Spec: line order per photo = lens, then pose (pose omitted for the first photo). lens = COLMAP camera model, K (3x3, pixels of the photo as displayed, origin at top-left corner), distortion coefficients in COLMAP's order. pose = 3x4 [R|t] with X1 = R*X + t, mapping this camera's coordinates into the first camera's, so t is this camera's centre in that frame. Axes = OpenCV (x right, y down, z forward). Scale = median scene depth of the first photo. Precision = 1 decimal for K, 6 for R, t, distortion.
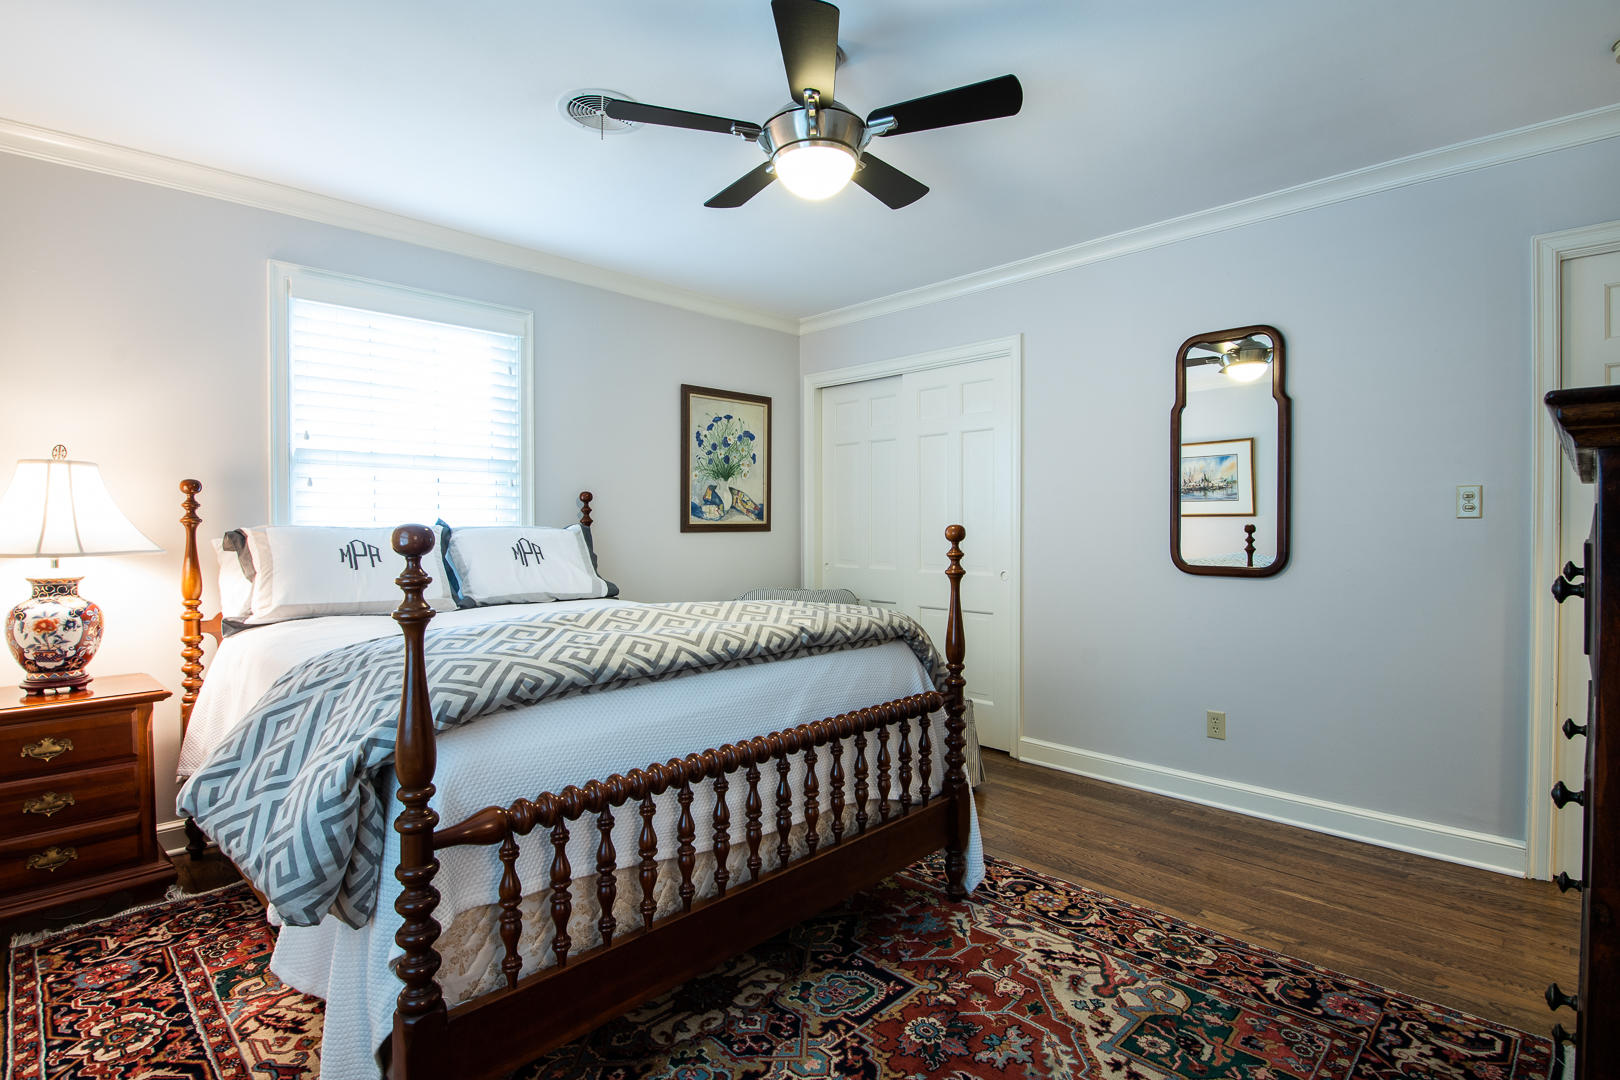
lens RADIAL K [[770.9, 0, 819.2], [0, 770.9, 535.6], [0, 0, 1]] dist [0.003343, -0.012628]
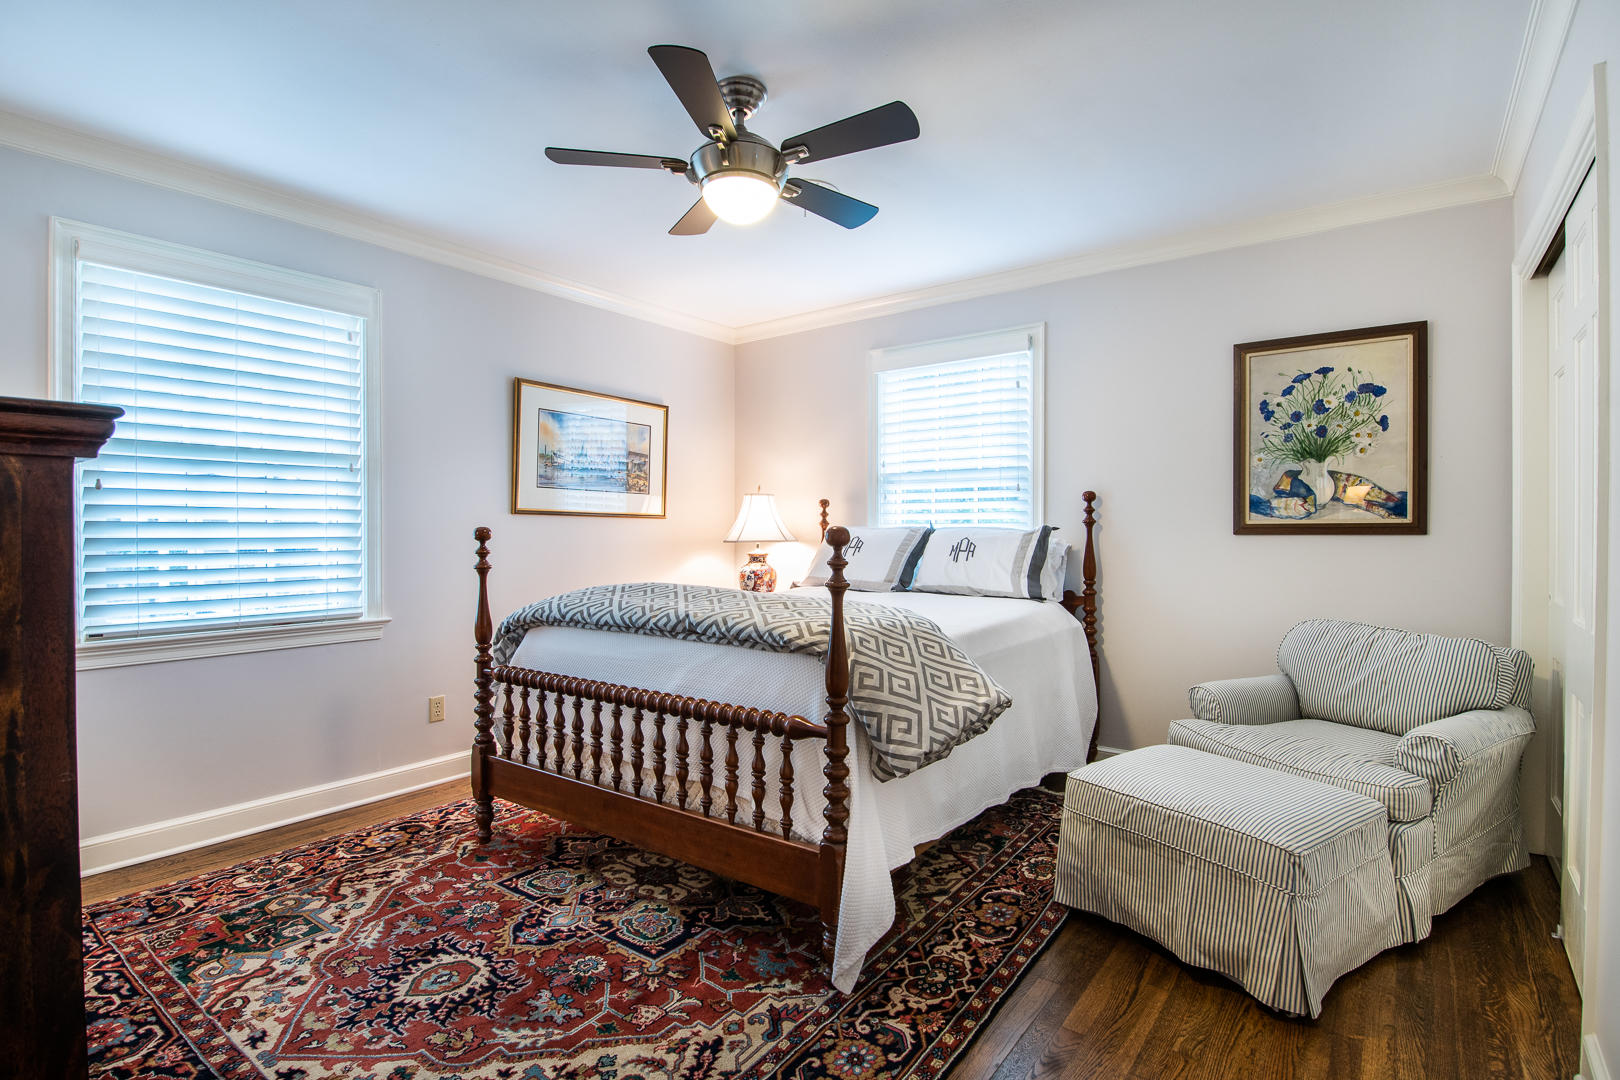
lens RADIAL K [[770.9, 0, 819.6], [0, 770.9, 533.9], [0, 0, 1]] dist [0.003343, -0.012628]
pose [[0.153808, 0.008717, -0.988062, 0.708713], [-0.010002, 0.999924, 0.007265, -0.008359], [0.988050, 0.008766, 0.153883, 0.619528]]
